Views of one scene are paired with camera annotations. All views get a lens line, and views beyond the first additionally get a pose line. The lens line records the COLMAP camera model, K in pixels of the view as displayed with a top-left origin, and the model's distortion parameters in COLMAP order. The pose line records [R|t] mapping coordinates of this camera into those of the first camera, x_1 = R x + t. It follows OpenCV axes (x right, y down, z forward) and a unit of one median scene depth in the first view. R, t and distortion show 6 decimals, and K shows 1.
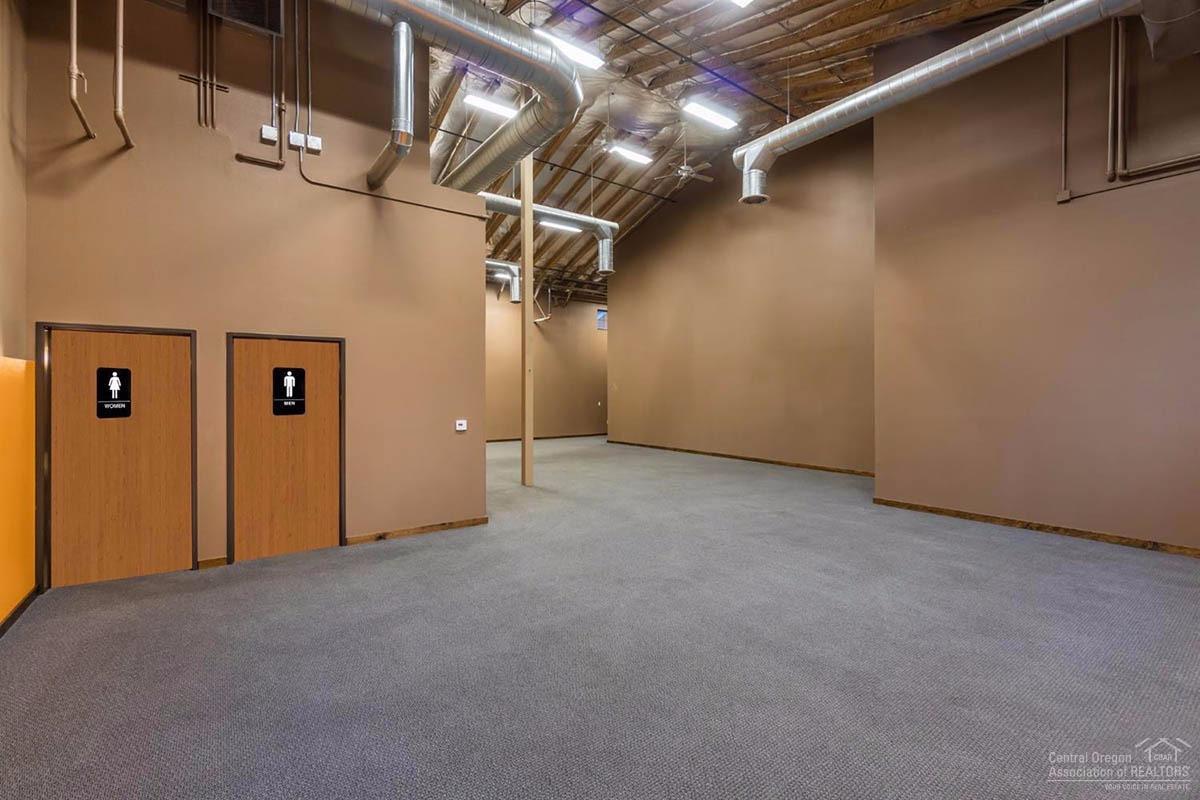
lens RADIAL K [[524.4, 0, 601.1], [0, 524.4, 398.8], [0, 0, 1]] dist [-0.007202, 0.000847]
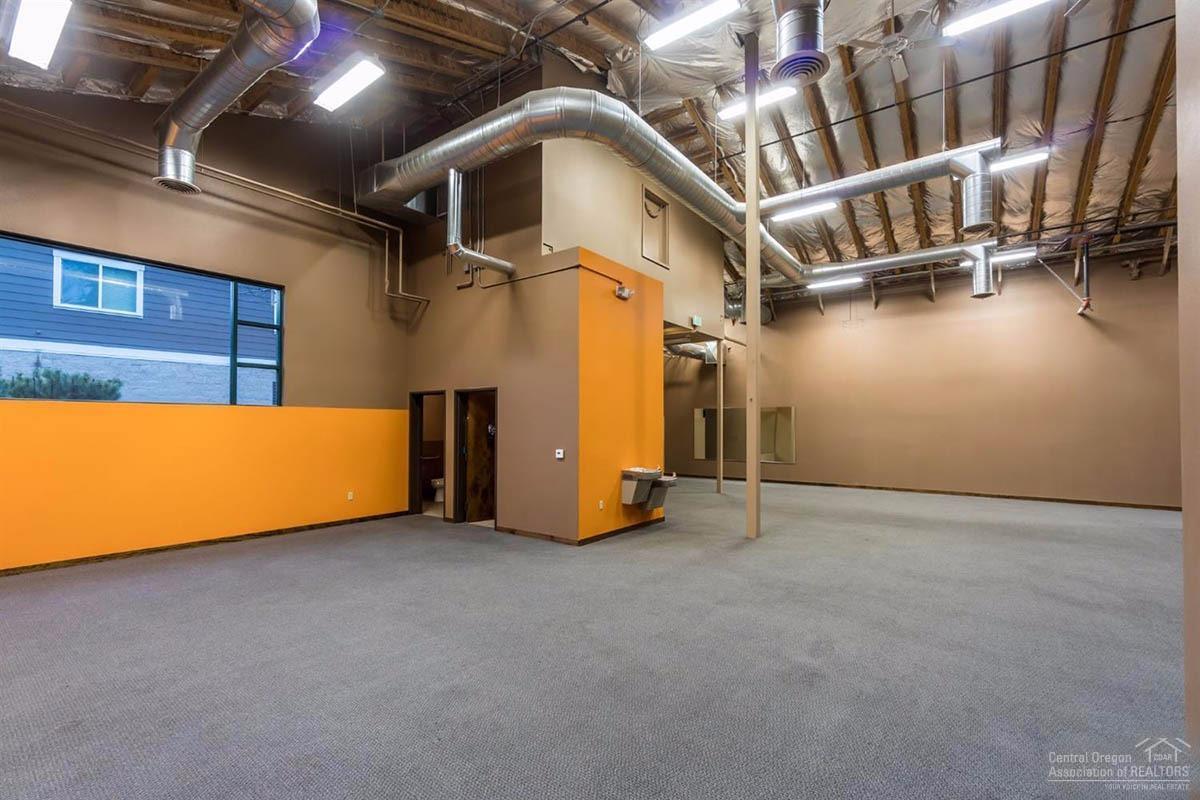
lens RADIAL K [[524.4, 0, 599.0], [0, 524.4, 417.3], [0, 0, 1]] dist [-0.007202, 0.000847]
pose [[0.303557, -0.008998, -0.952771, 0.954857], [-0.010432, 0.999864, -0.012767, -0.017325], [0.952756, 0.013815, 0.303422, 0.813839]]
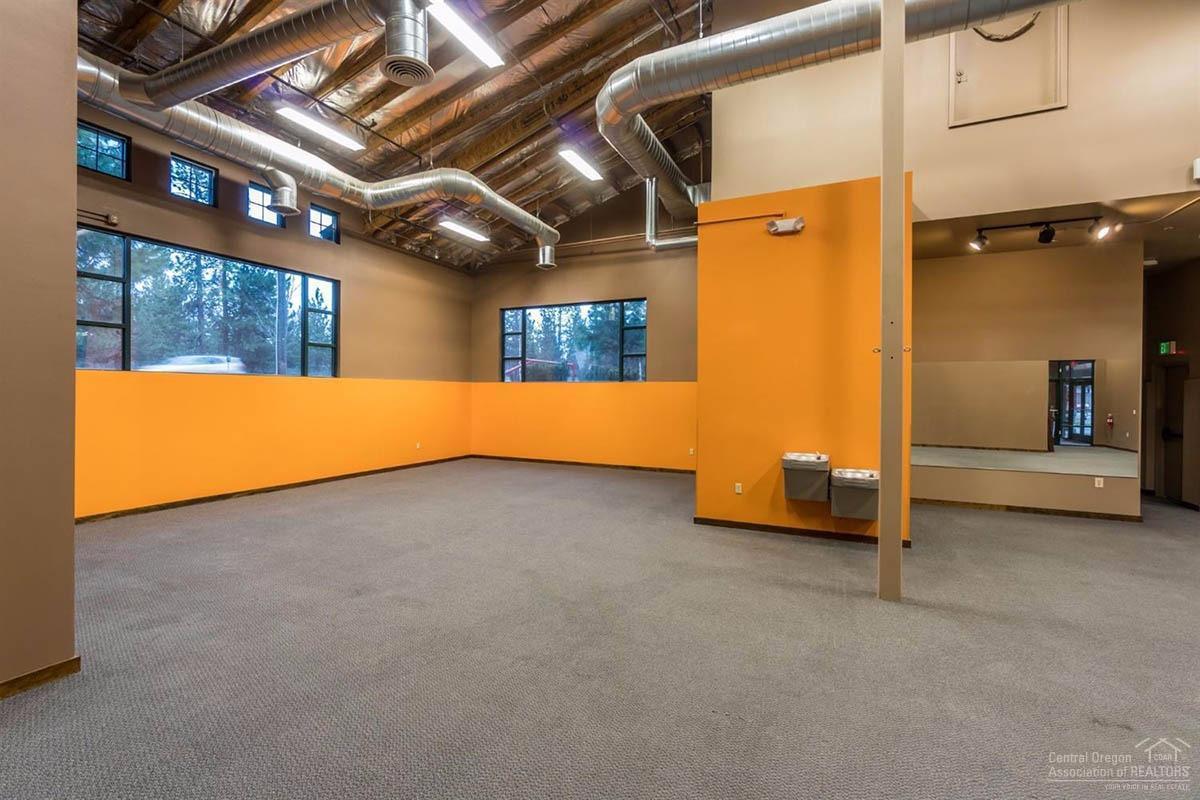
lens RADIAL K [[524.4, 0, 600.0], [0, 524.4, 394.5], [0, 0, 1]] dist [-0.007202, 0.000847]
pose [[-0.870810, 0.000479, -0.491619, 0.534964], [-0.006103, 0.999912, 0.011784, -0.027505], [0.491581, 0.013262, -0.870731, 2.010341]]
